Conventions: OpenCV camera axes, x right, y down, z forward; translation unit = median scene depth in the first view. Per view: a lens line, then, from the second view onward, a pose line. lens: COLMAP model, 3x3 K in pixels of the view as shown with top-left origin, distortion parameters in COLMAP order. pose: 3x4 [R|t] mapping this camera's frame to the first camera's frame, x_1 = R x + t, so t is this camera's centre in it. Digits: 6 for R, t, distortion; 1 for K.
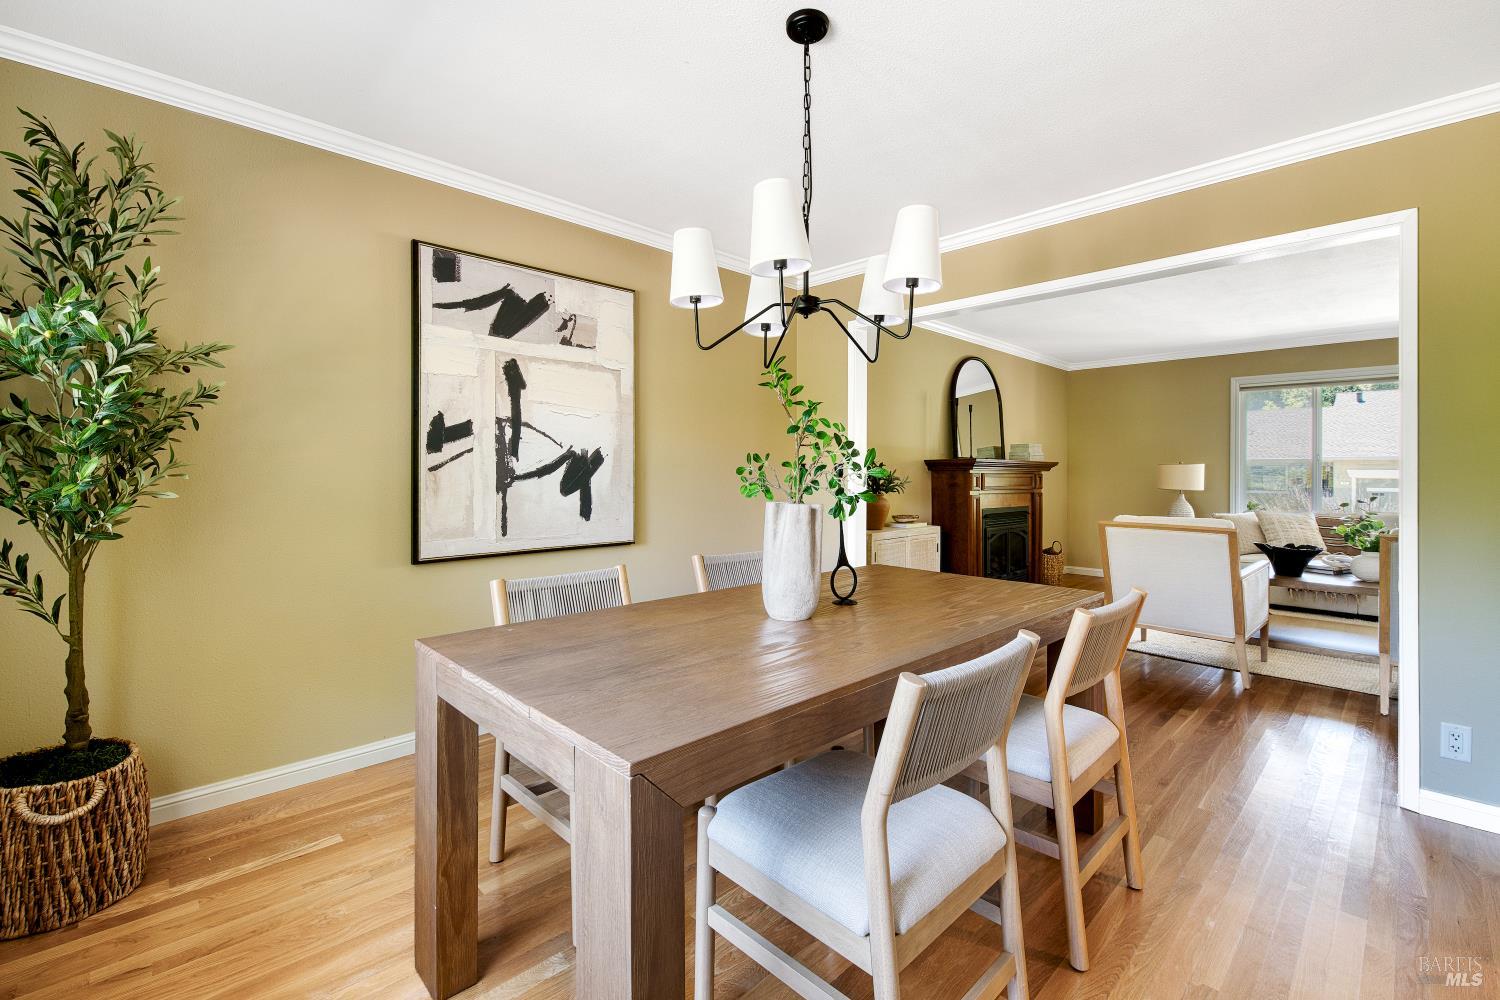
lens RADIAL K [[646.3, 0, 753.3], [0, 646.3, 475.1], [0, 0, 1]] dist [0.001060, 0.001295]
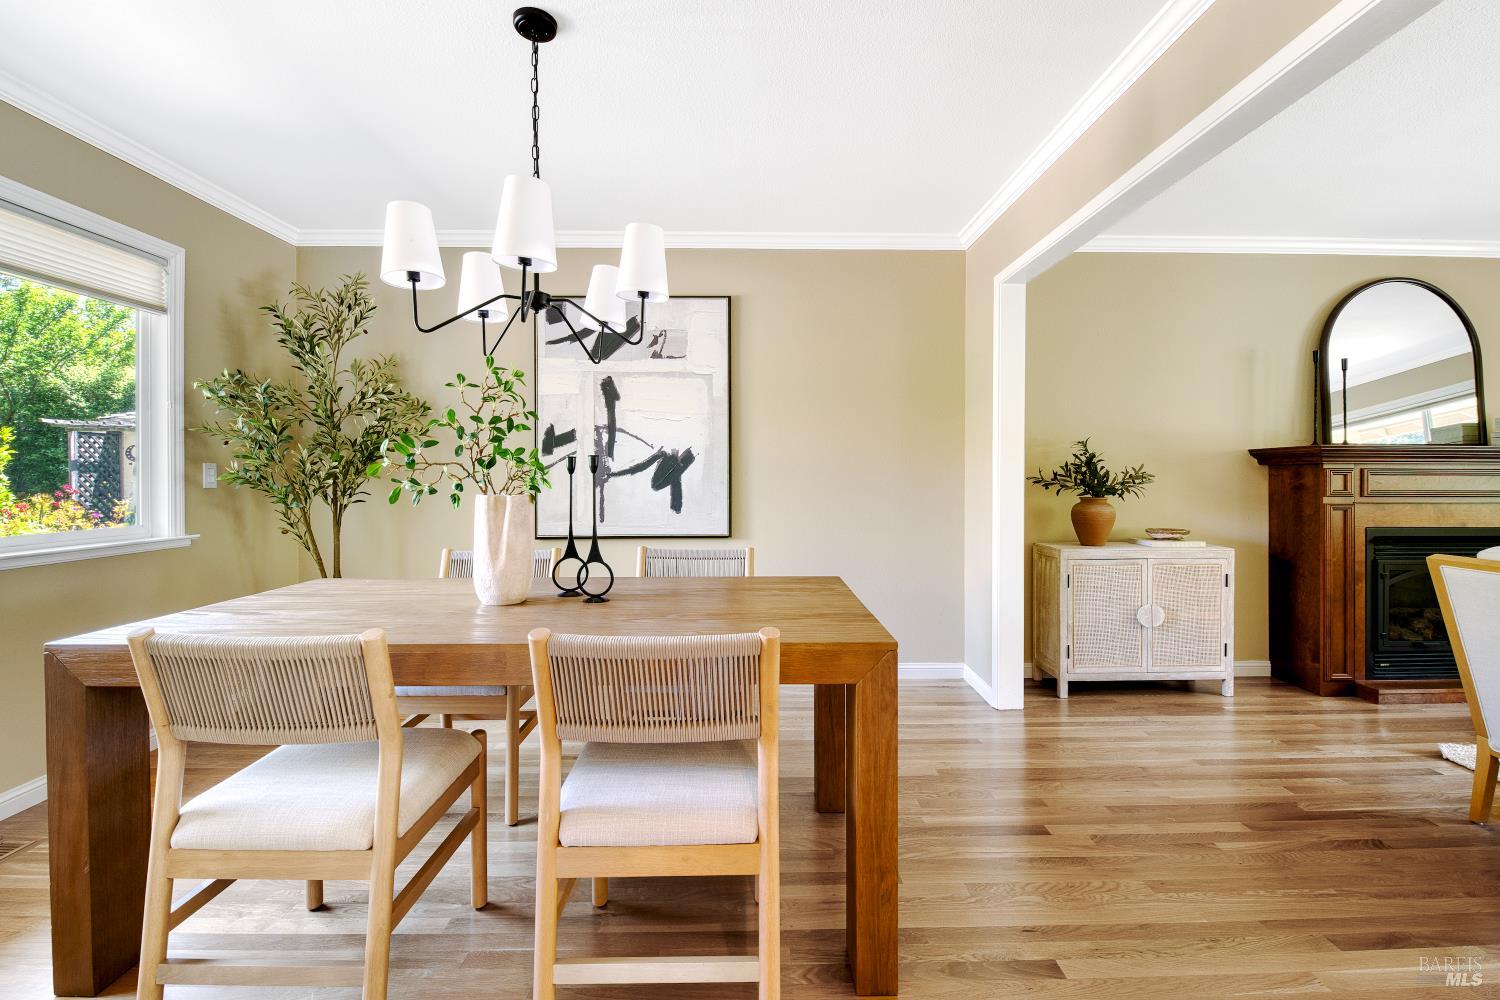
lens RADIAL K [[646.3, 0, 762.3], [0, 646.3, 477.8], [0, 0, 1]] dist [0.001060, 0.001295]
pose [[0.738513, -0.000707, -0.674239, 0.632787], [0.000683, 1.000000, -0.000300, 0.010092], [0.674239, -0.000239, 0.738513, 0.293087]]
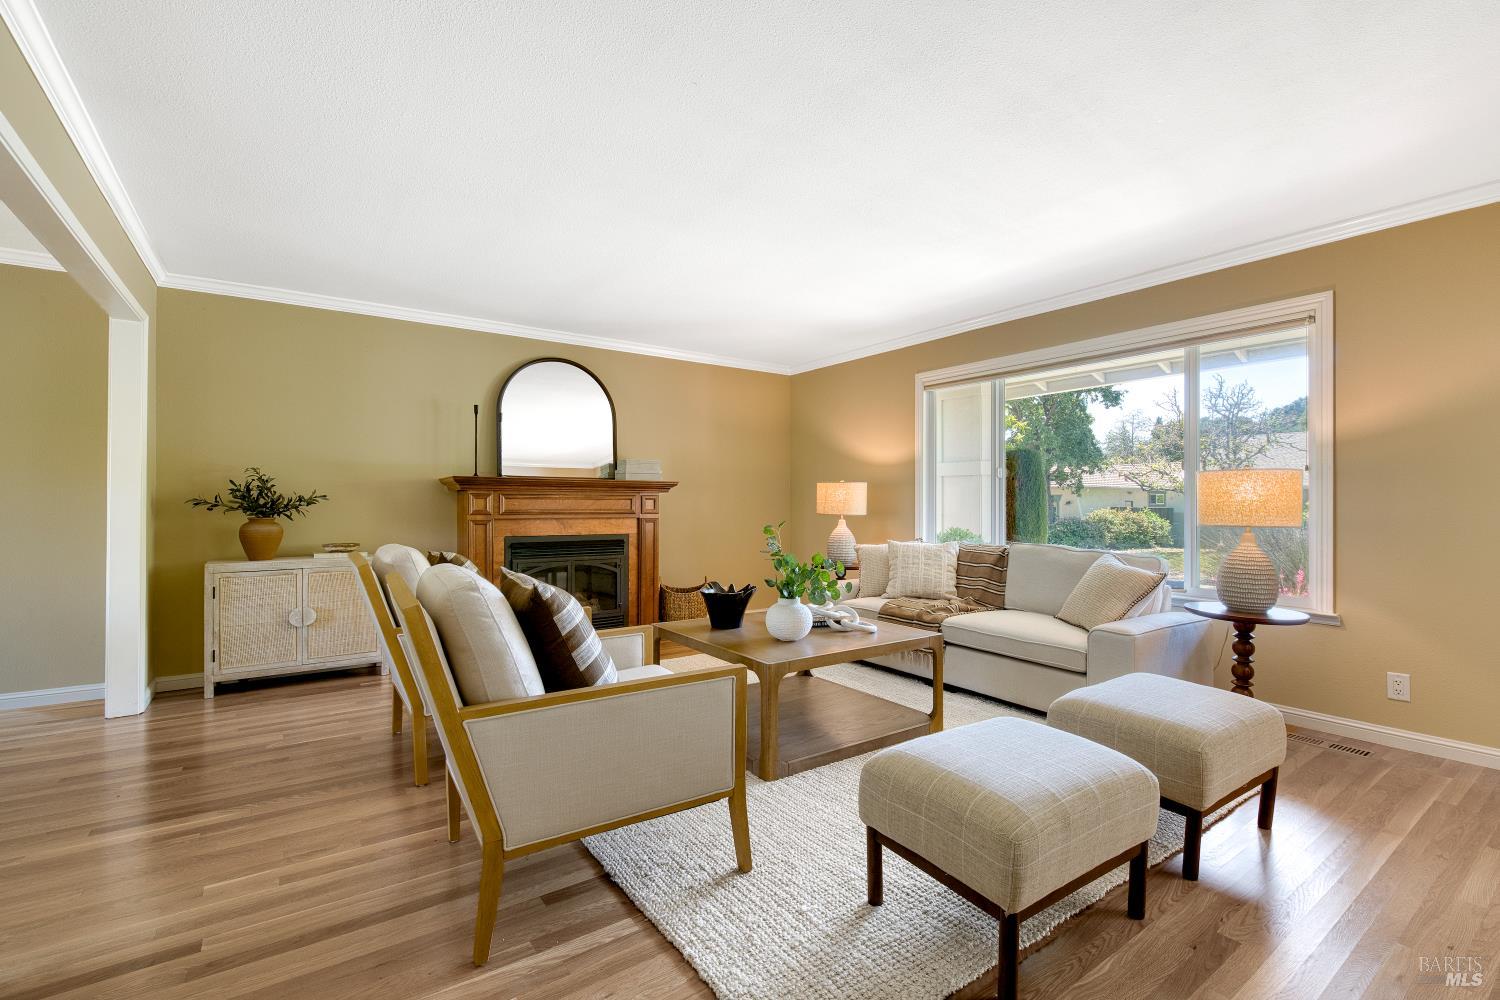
lens RADIAL K [[646.3, 0, 755.1], [0, 646.3, 496.4], [0, 0, 1]] dist [0.001060, 0.001295]
pose [[0.985666, -0.001322, -0.168701, 1.498878], [0.000094, 0.999973, -0.007284, 0.011074], [0.168706, 0.007164, 0.985640, 0.413279]]
